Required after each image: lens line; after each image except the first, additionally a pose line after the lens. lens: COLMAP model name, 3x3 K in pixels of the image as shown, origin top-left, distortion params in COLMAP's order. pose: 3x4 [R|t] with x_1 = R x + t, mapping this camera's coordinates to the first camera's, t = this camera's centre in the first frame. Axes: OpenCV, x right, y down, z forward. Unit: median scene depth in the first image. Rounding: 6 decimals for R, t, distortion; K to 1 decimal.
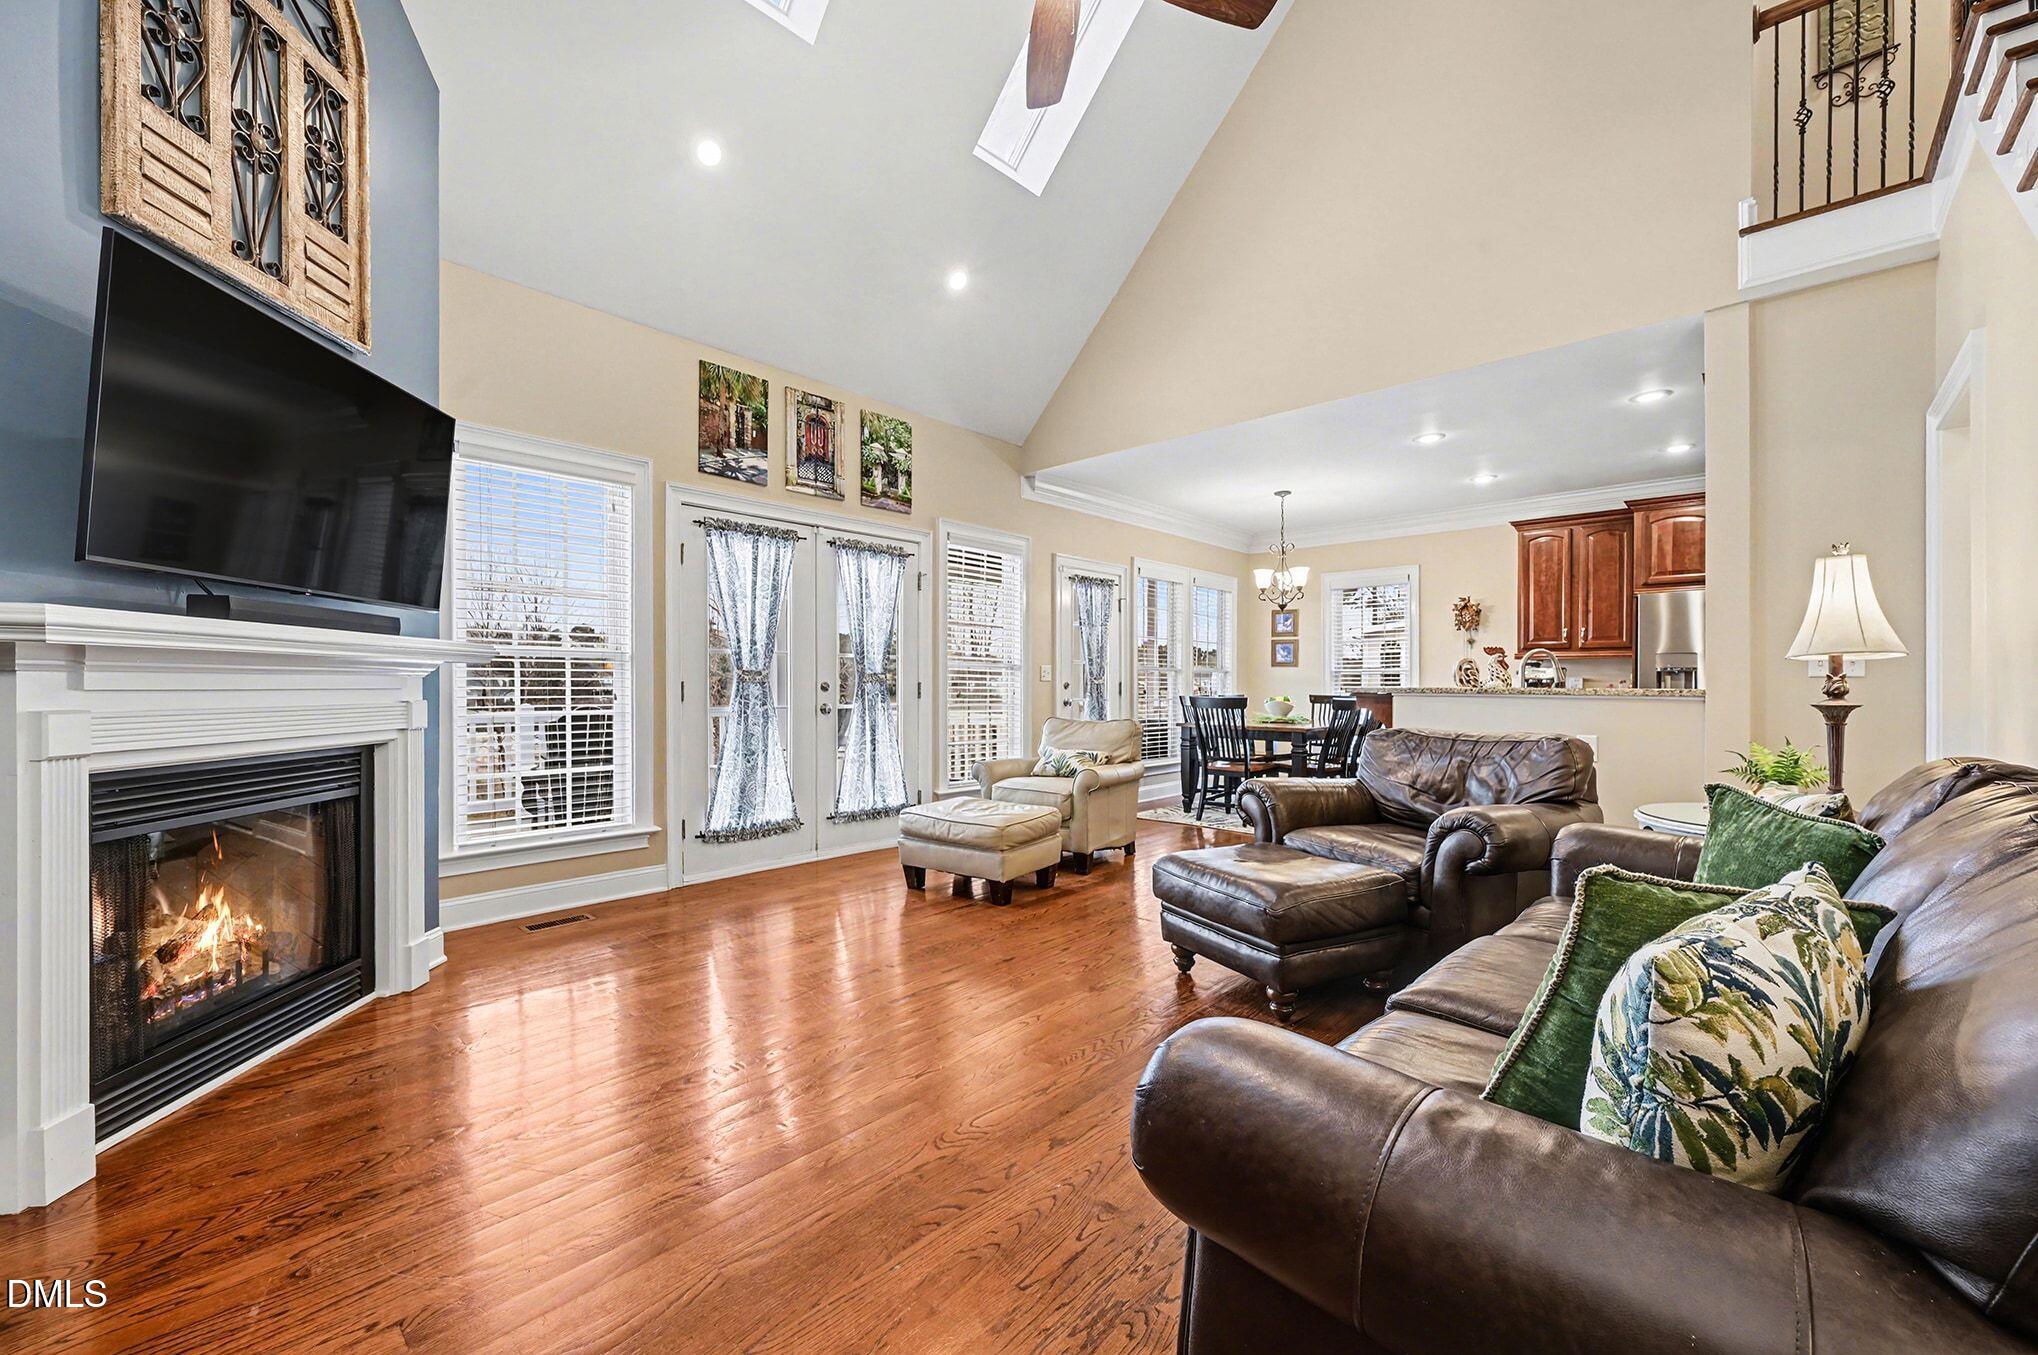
lens RADIAL K [[808.2, 0, 1020.7], [0, 808.2, 679.5], [0, 0, 1]] dist [0.012100, 0.000110]
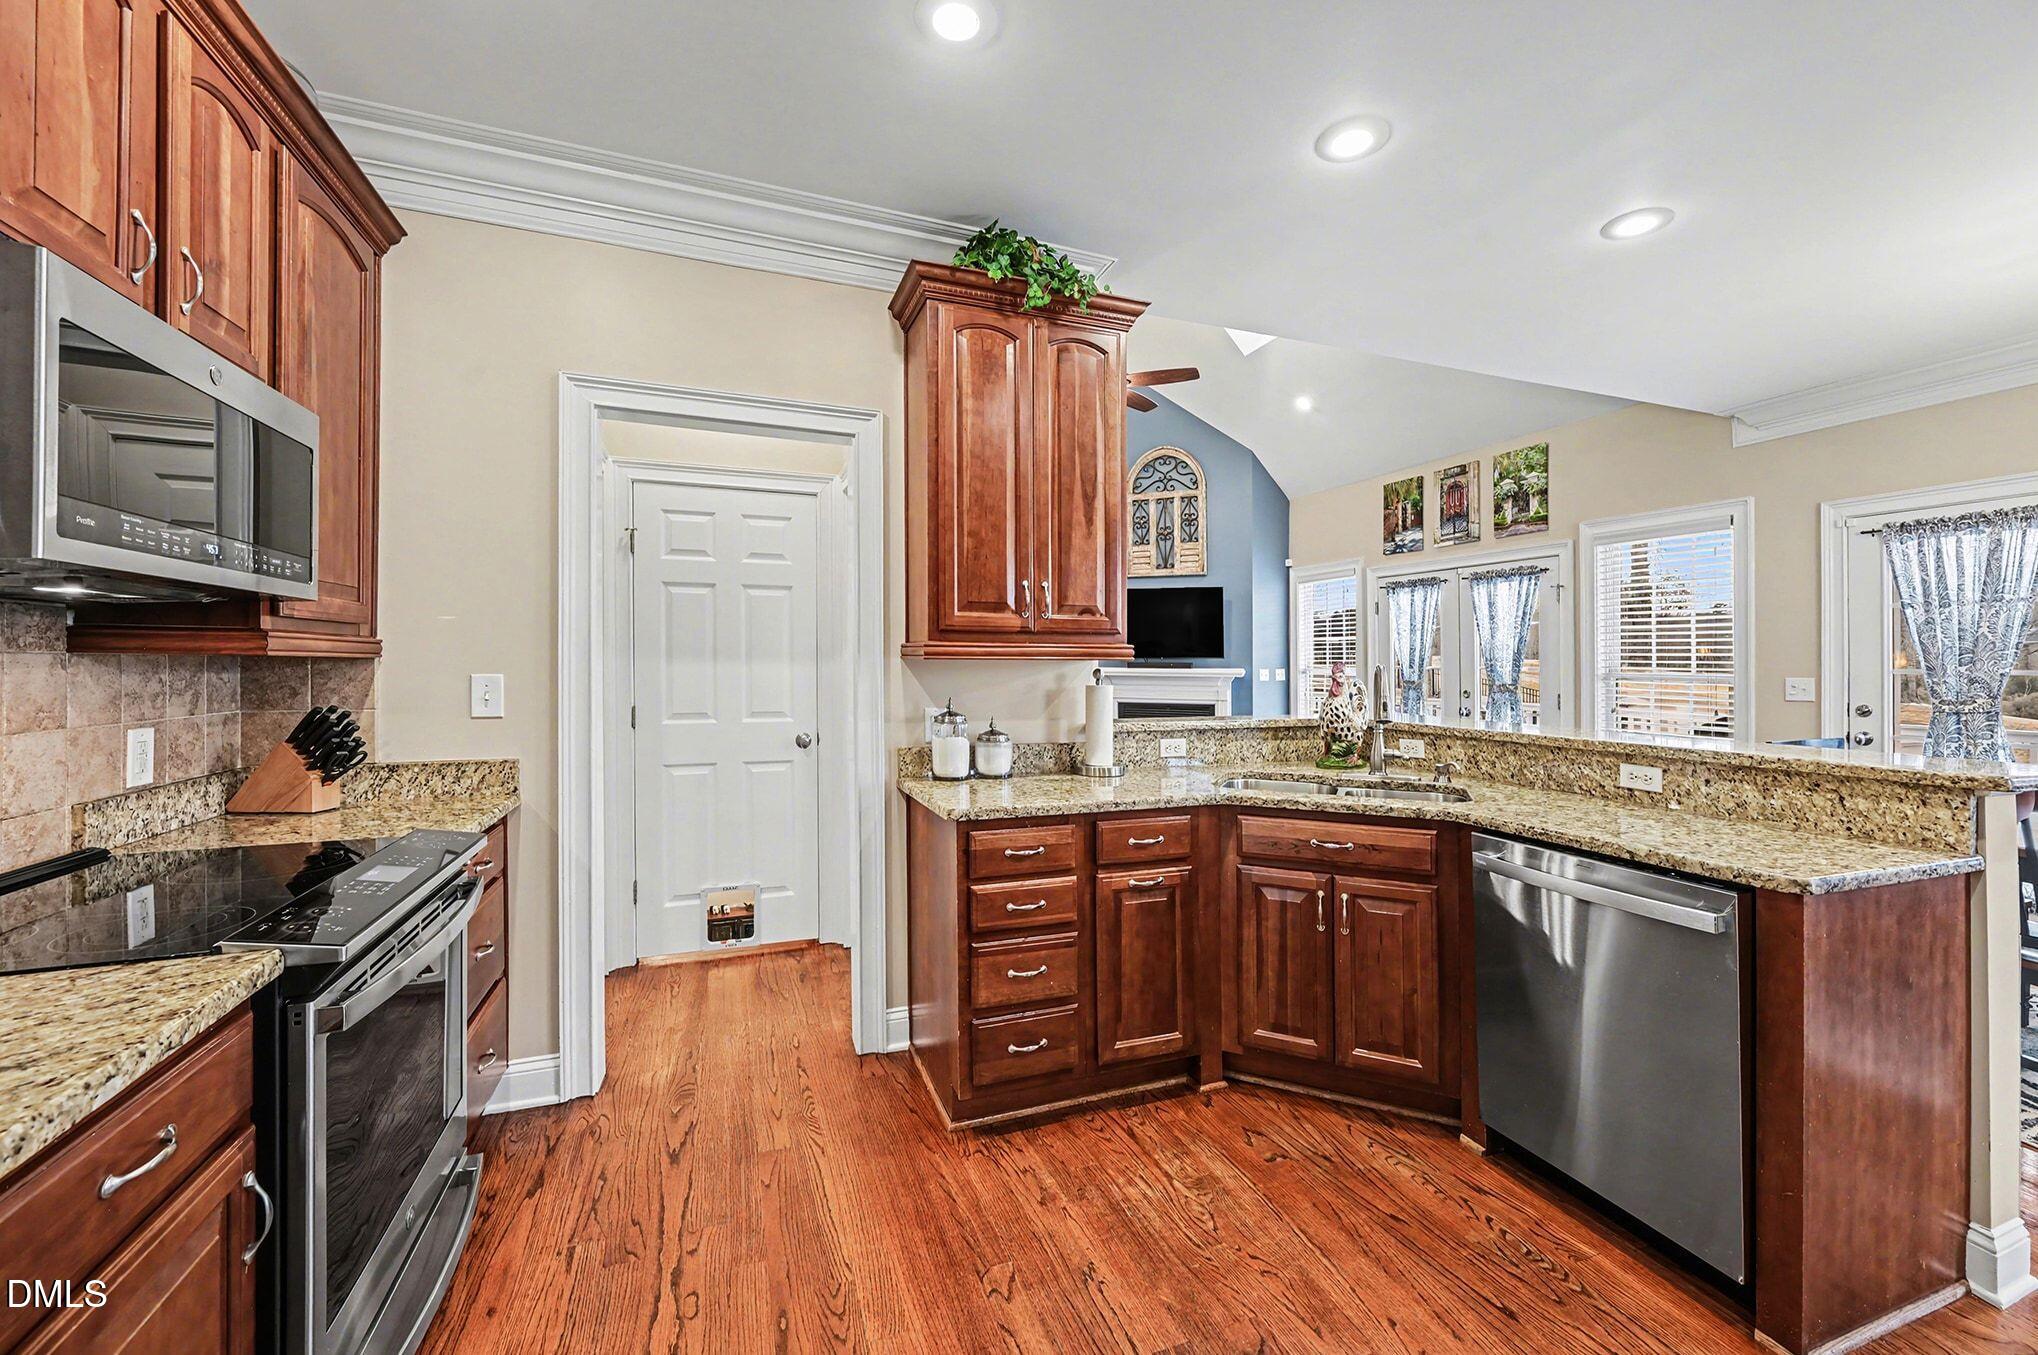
lens RADIAL K [[808.2, 0, 1016.4], [0, 808.2, 663.7], [0, 0, 1]] dist [0.012100, 0.000110]
pose [[-0.451427, -0.008381, -0.892269, 1.194871], [-0.010044, 0.999940, -0.004311, -0.026101], [0.892252, 0.007016, -0.451484, 0.953503]]
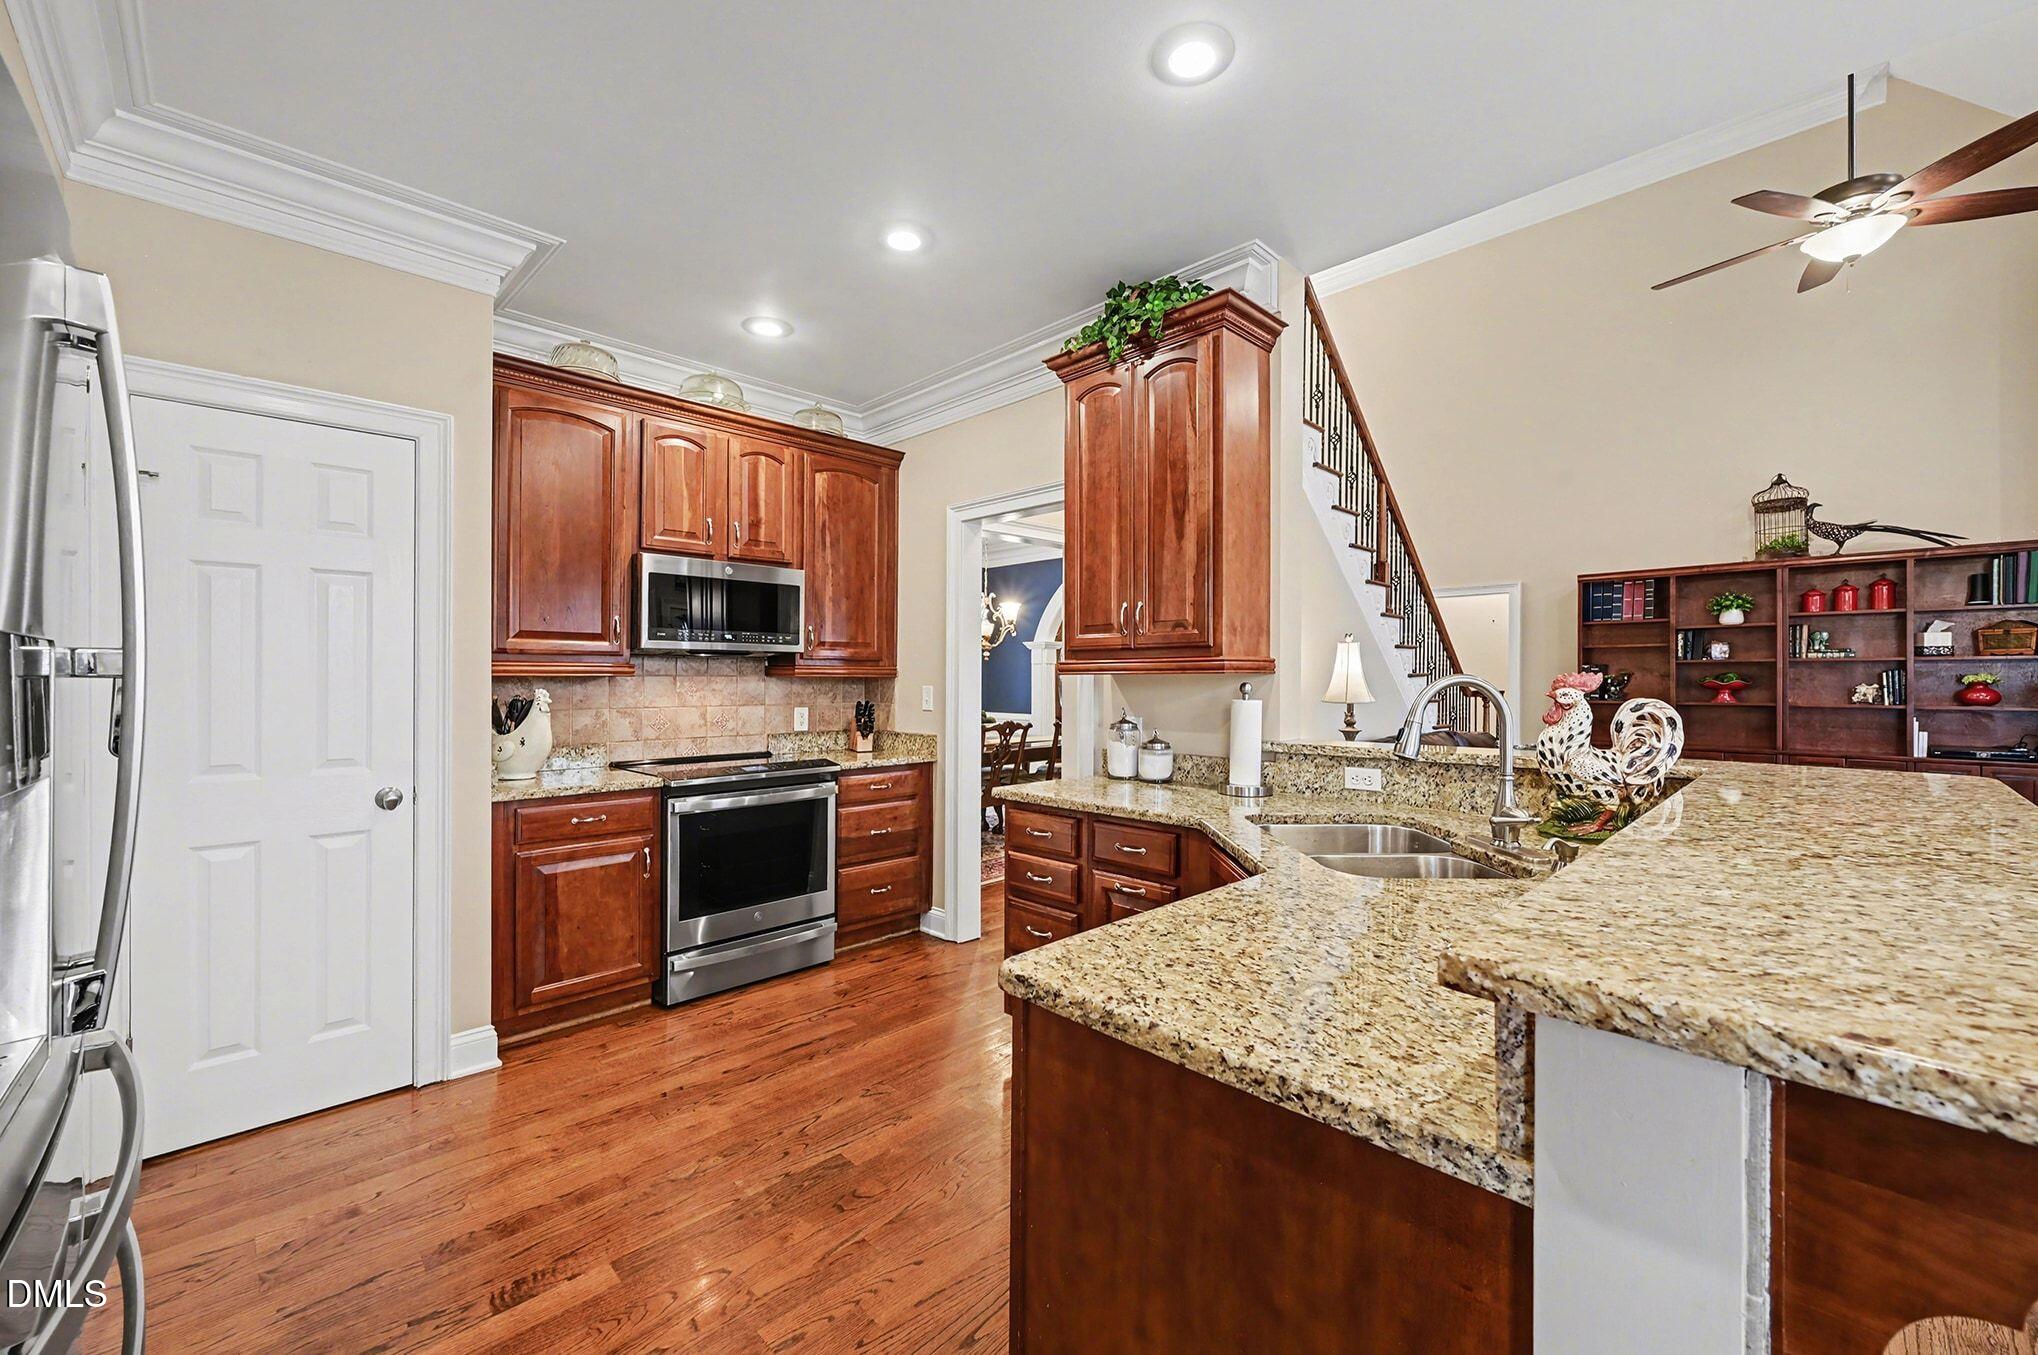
lens RADIAL K [[808.2, 0, 1023.9], [0, 808.2, 682.4], [0, 0, 1]] dist [0.012100, 0.000110]
pose [[-0.999247, -0.004514, 0.038535, -0.082312], [-0.004248, 0.999967, 0.006995, -0.034388], [-0.038565, 0.006826, -0.999233, 2.016399]]
